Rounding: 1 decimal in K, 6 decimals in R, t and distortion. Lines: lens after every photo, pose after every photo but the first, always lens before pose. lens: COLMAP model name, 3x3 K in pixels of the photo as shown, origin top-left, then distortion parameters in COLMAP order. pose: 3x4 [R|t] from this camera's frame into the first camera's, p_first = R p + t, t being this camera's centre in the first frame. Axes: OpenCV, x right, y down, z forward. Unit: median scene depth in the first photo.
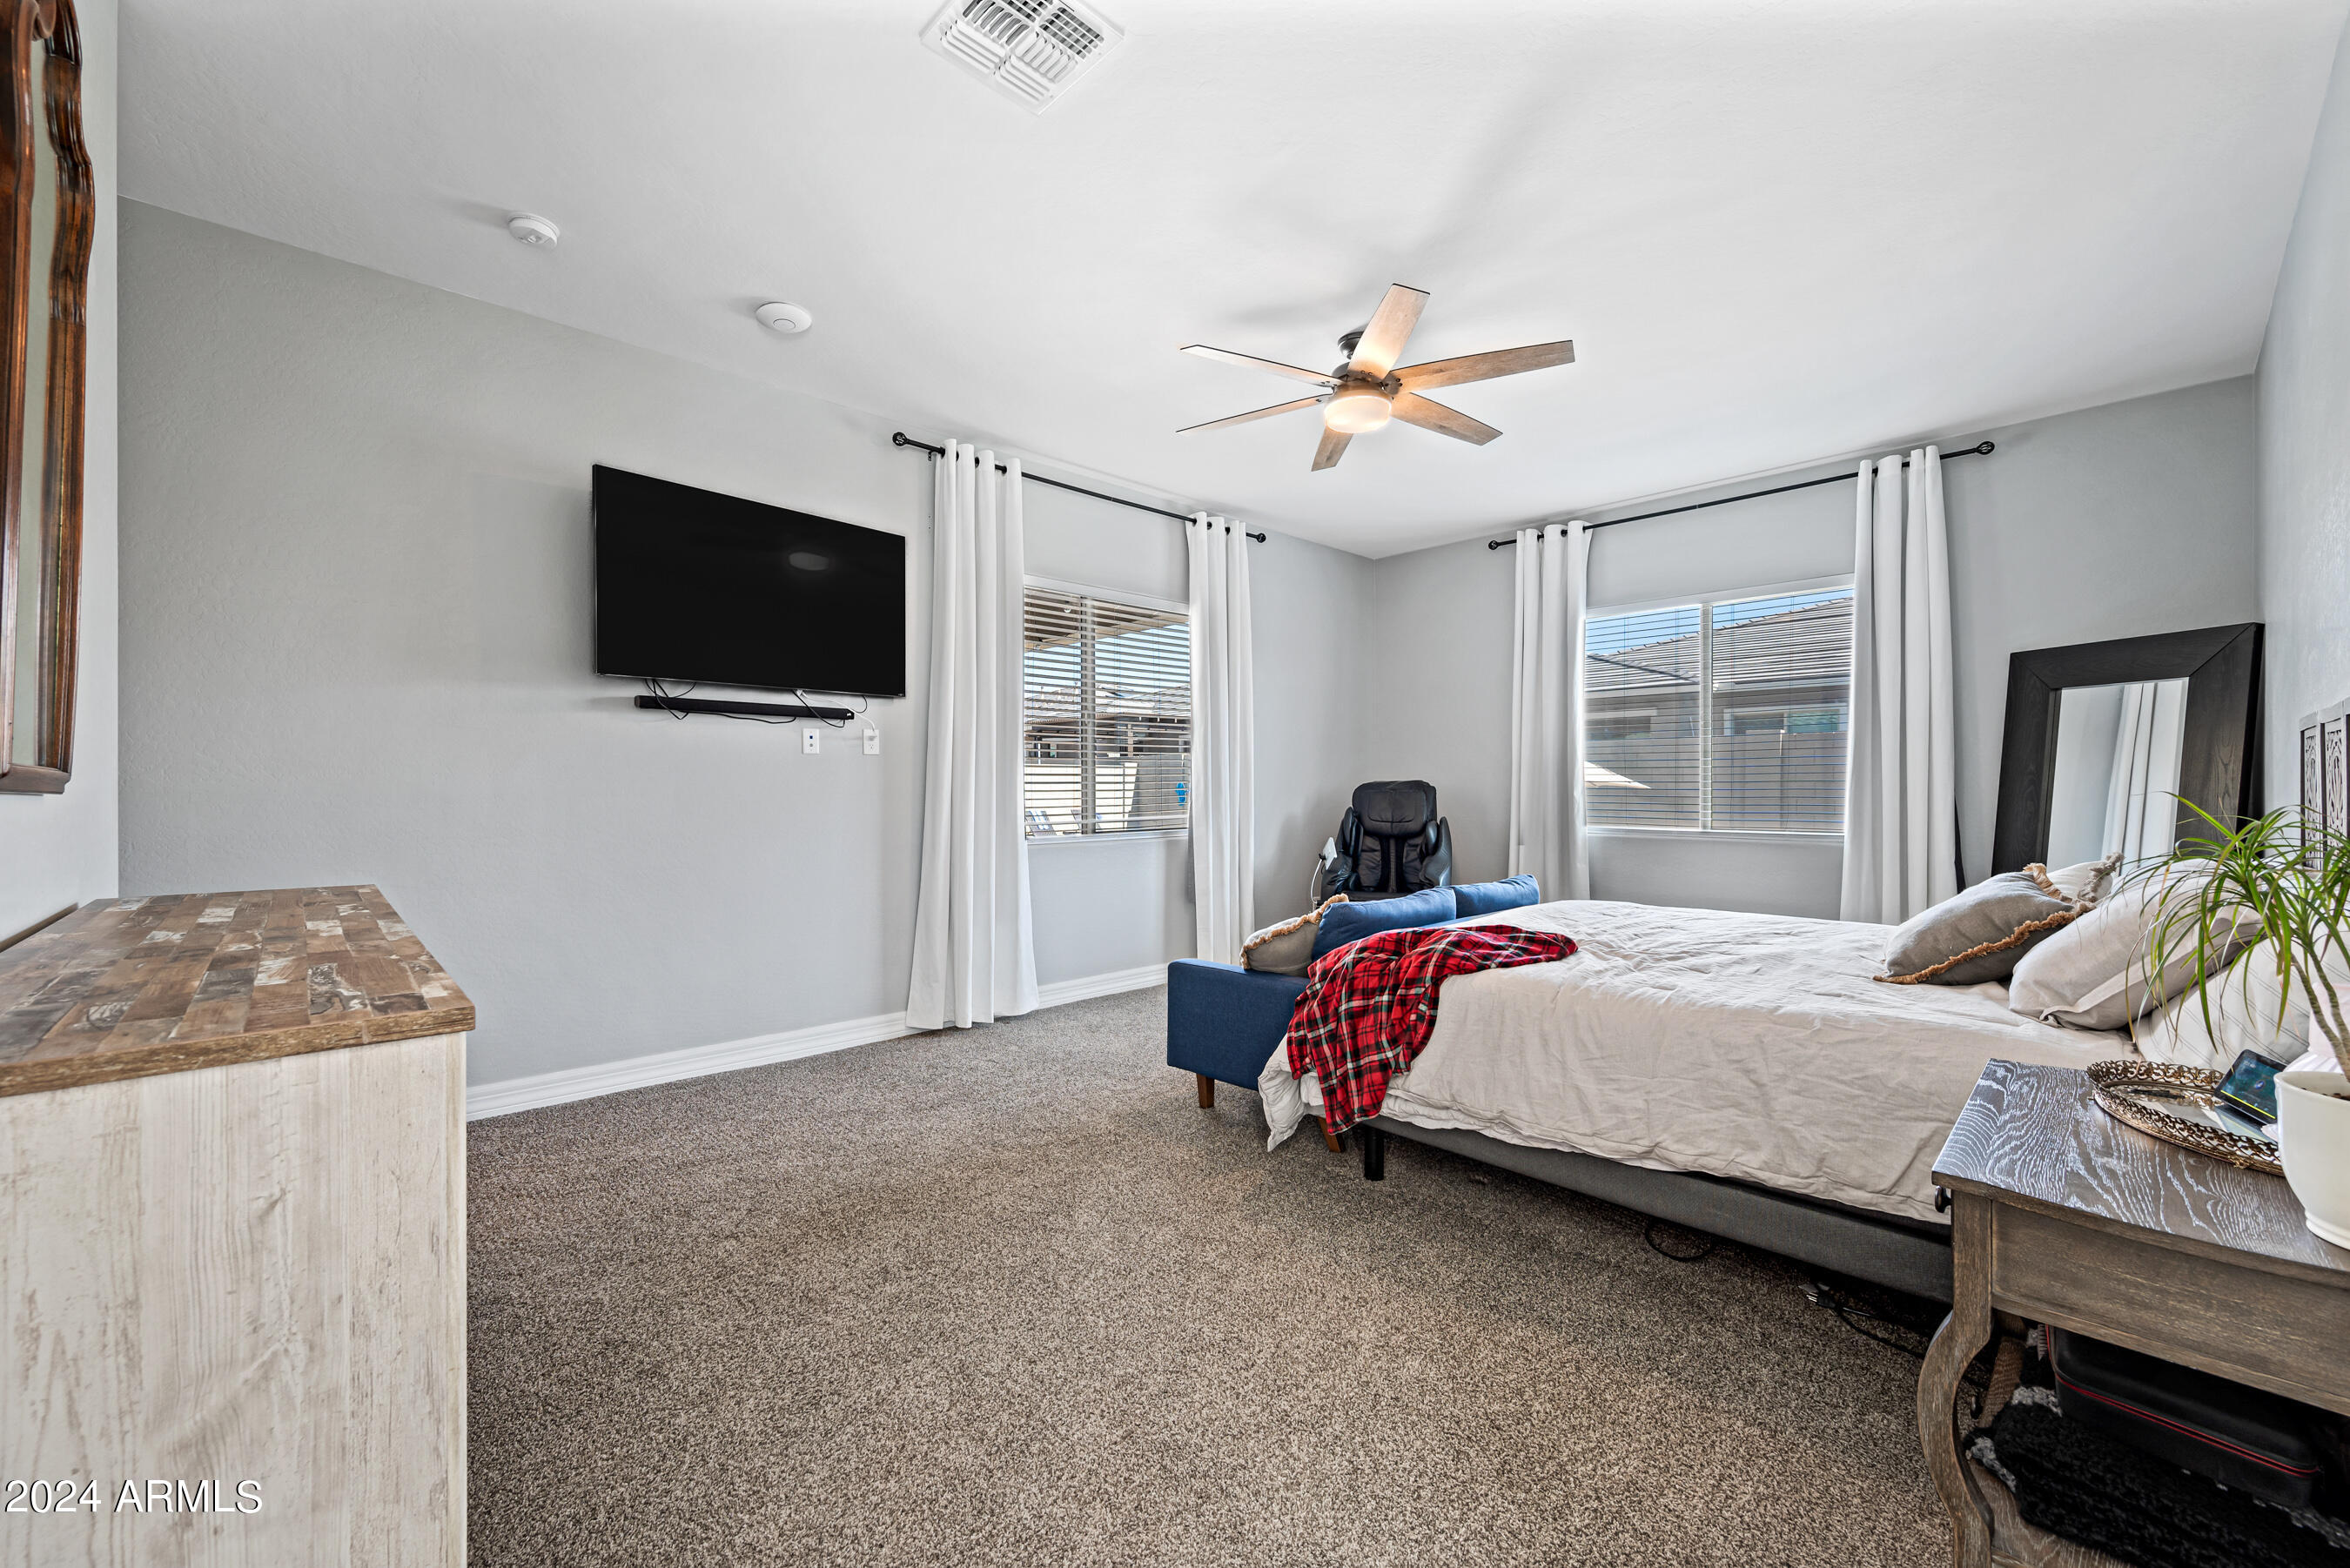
lens RADIAL K [[957.6, 0, 1175.0], [0, 957.6, 784.0], [0, 0, 1]] dist [-0.000963, -0.000081]
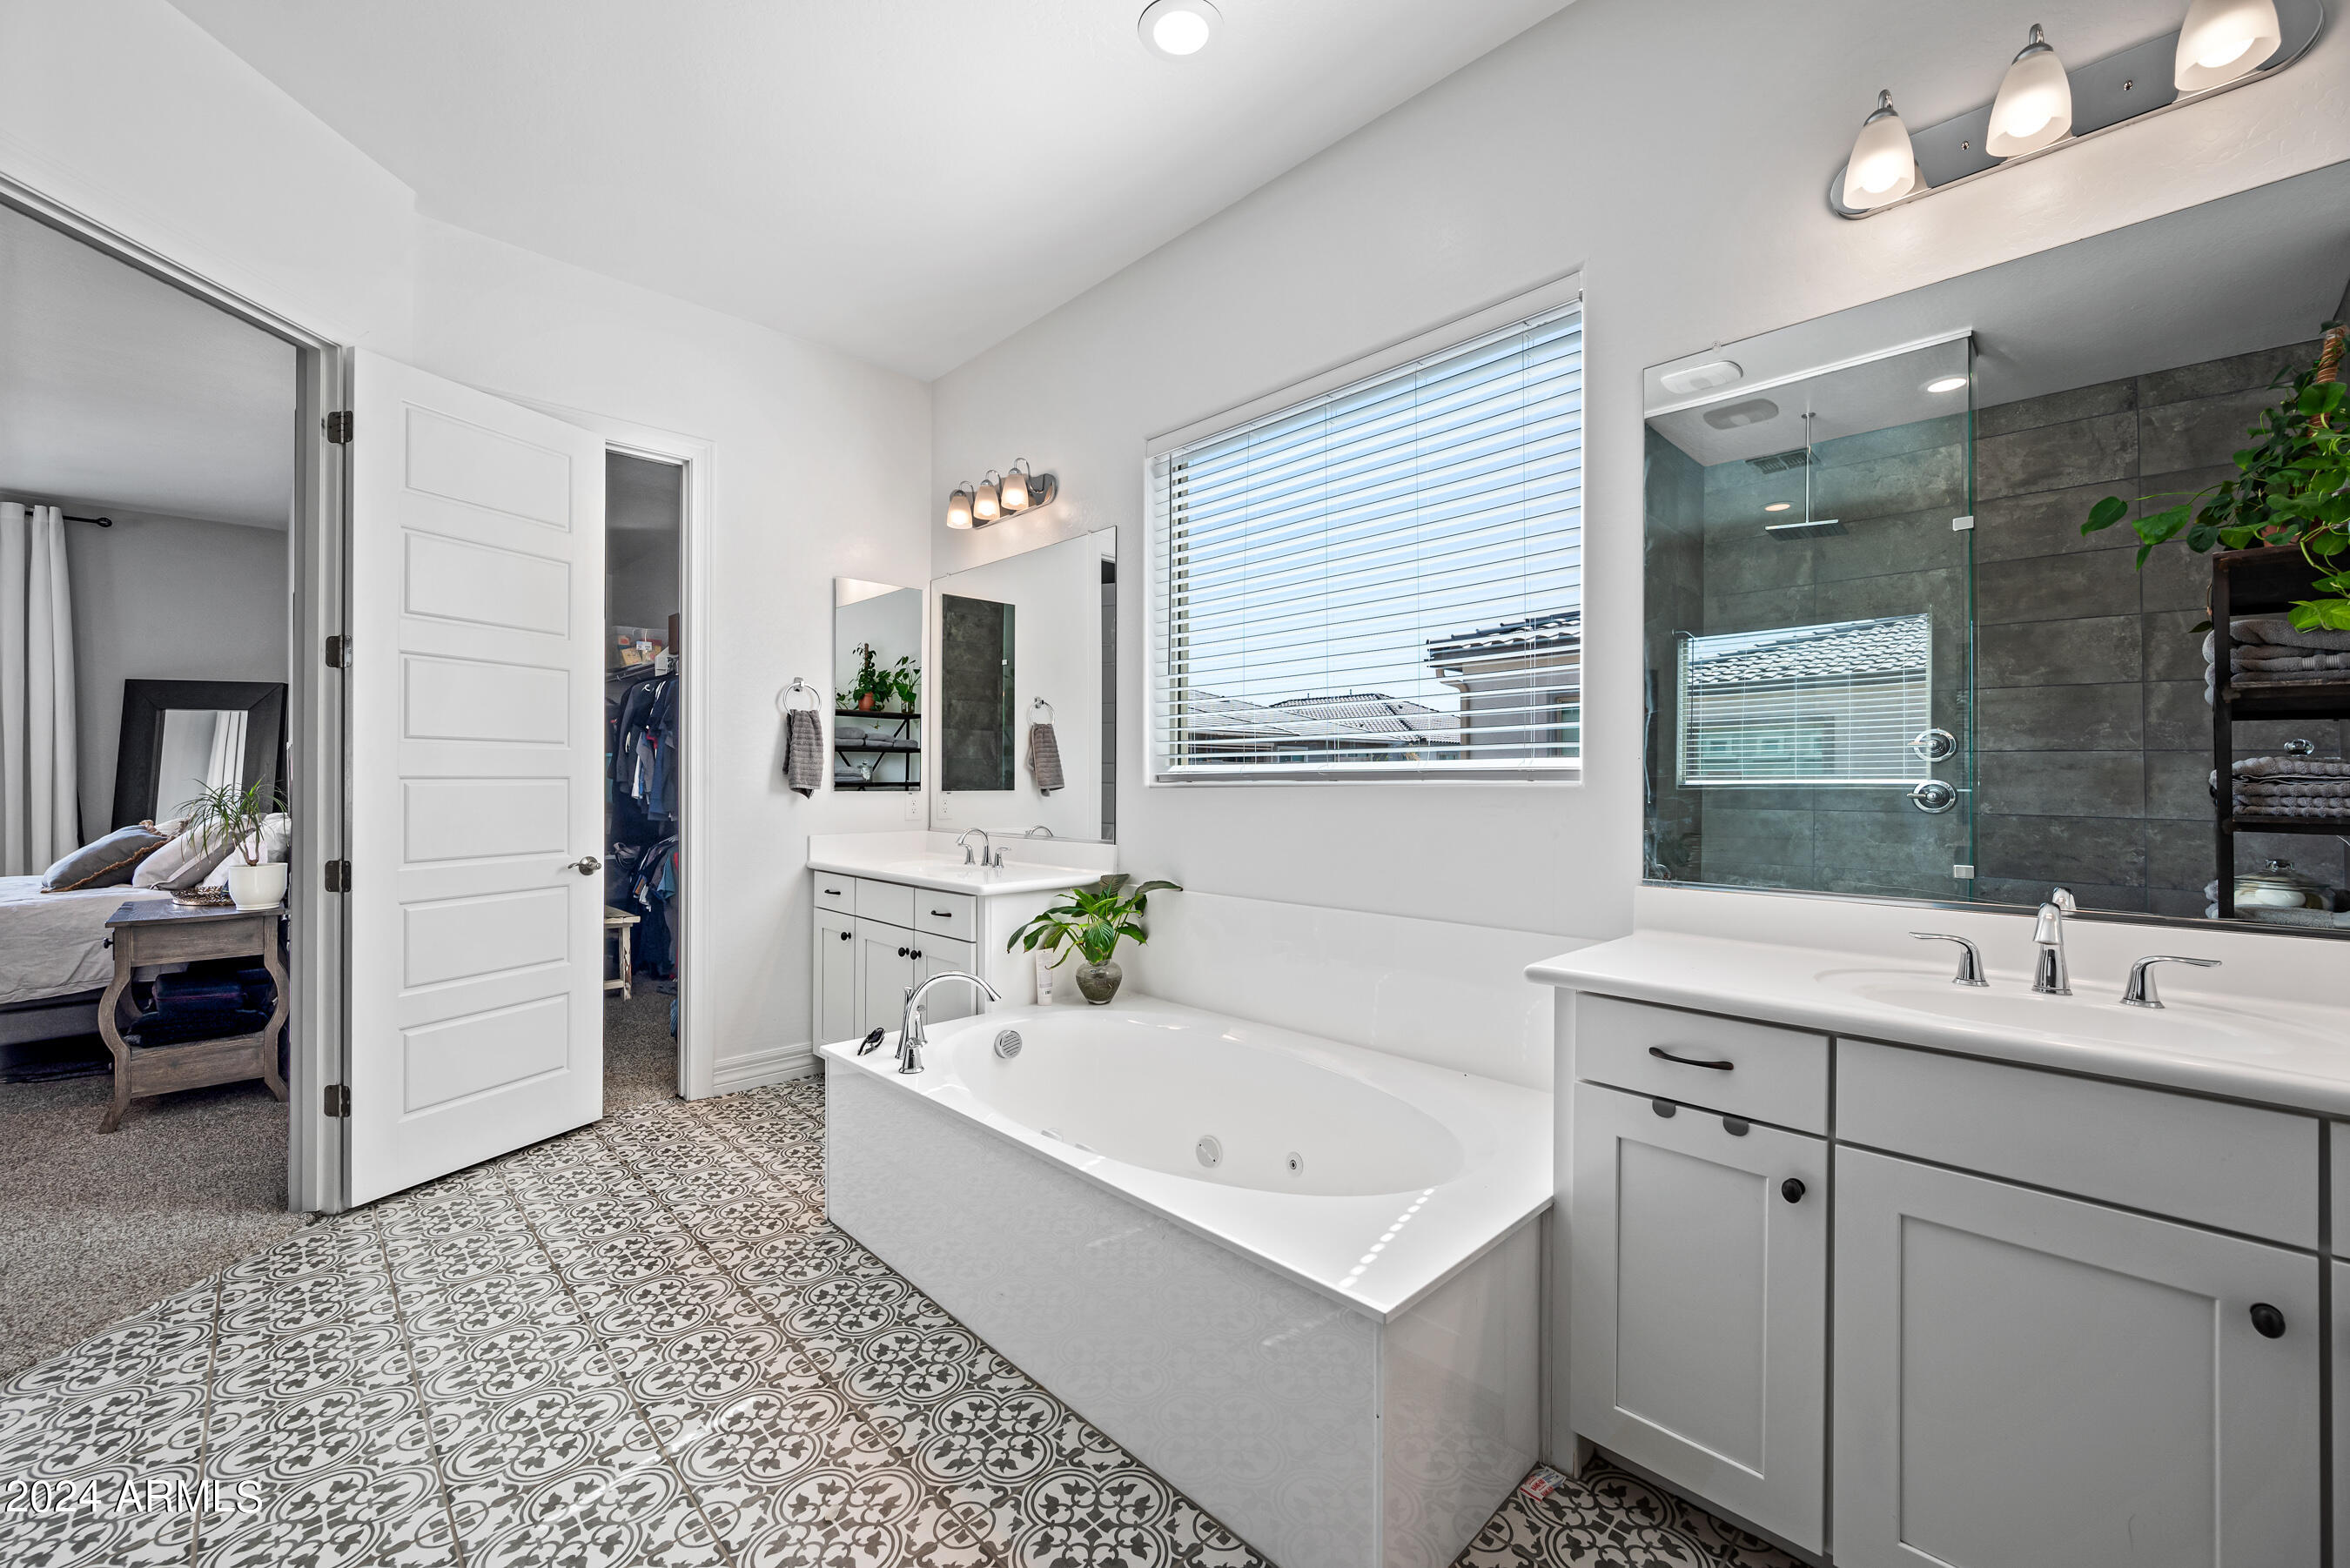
lens RADIAL K [[946.7, 0, 1149.7], [0, 946.7, 784.5], [0, 0, 1]] dist [-0.001388, 0.000138]
pose [[0.022230, -0.003583, 0.999746, -0.542372], [-0.000283, 0.999994, 0.003590, 0.007516], [-0.999753, -0.000362, 0.022229, -0.600264]]
